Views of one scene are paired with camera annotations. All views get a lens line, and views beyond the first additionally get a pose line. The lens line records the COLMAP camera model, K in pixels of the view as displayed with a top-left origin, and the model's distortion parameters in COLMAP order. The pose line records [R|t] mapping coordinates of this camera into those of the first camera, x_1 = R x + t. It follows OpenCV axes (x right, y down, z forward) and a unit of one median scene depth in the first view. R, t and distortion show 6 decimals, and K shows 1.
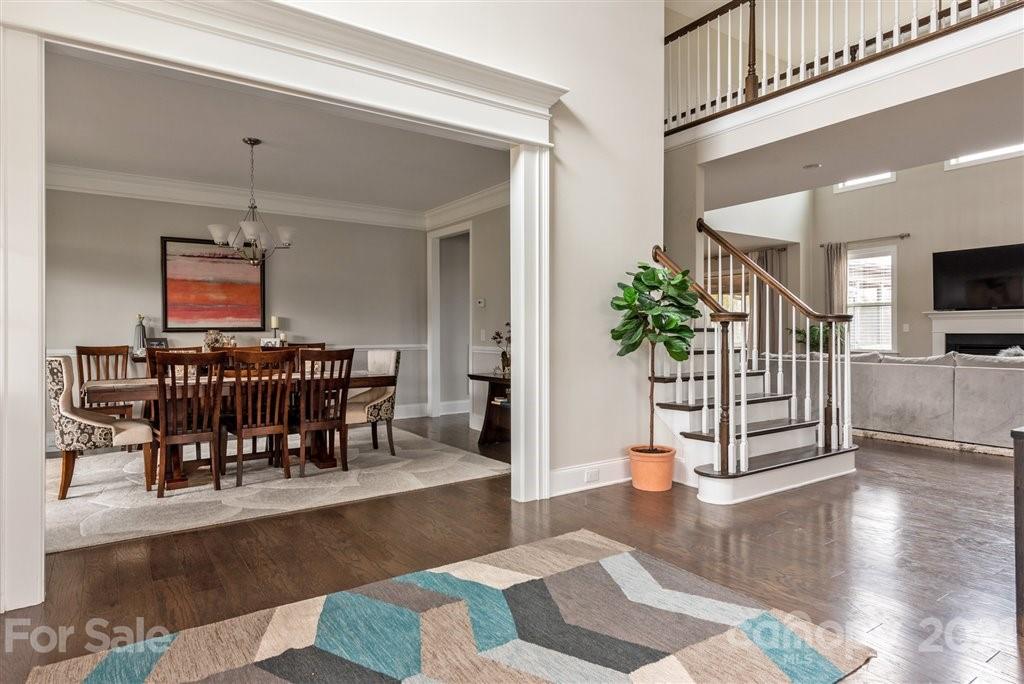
lens RADIAL K [[582.3, 0, 509.1], [0, 582.3, 336.0], [0, 0, 1]] dist [0.019092, -0.001262]
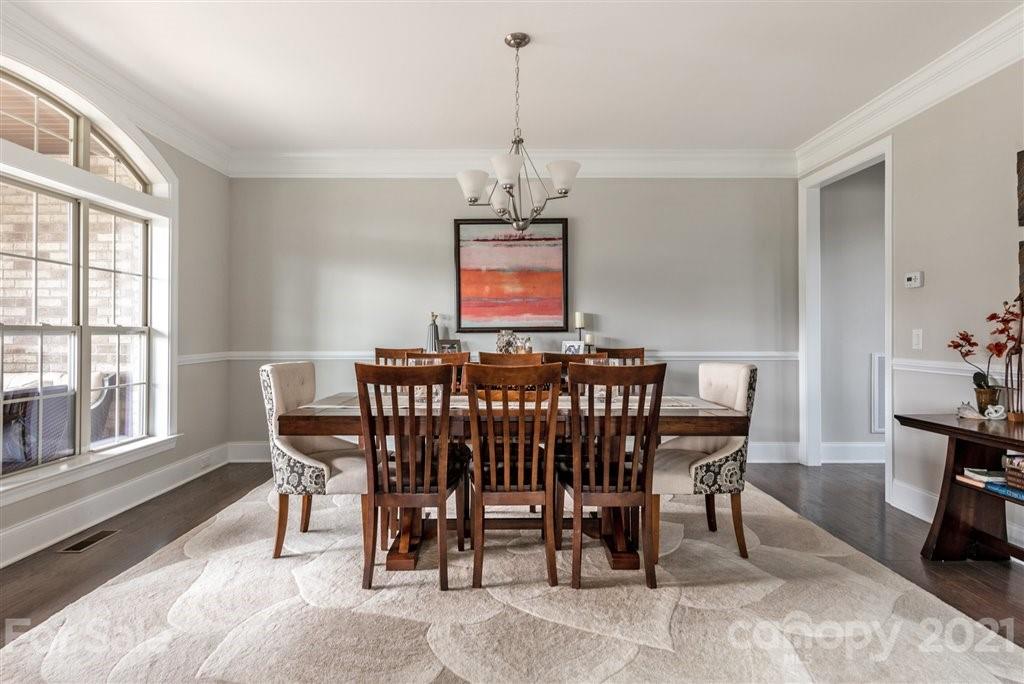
lens RADIAL K [[582.3, 0, 520.1], [0, 582.3, 328.0], [0, 0, 1]] dist [0.019092, -0.001262]
pose [[0.846093, -0.002685, -0.533029, -0.067378], [-0.005920, 0.999878, -0.014434, -0.001669], [0.533003, 0.015368, 0.845974, 0.342390]]
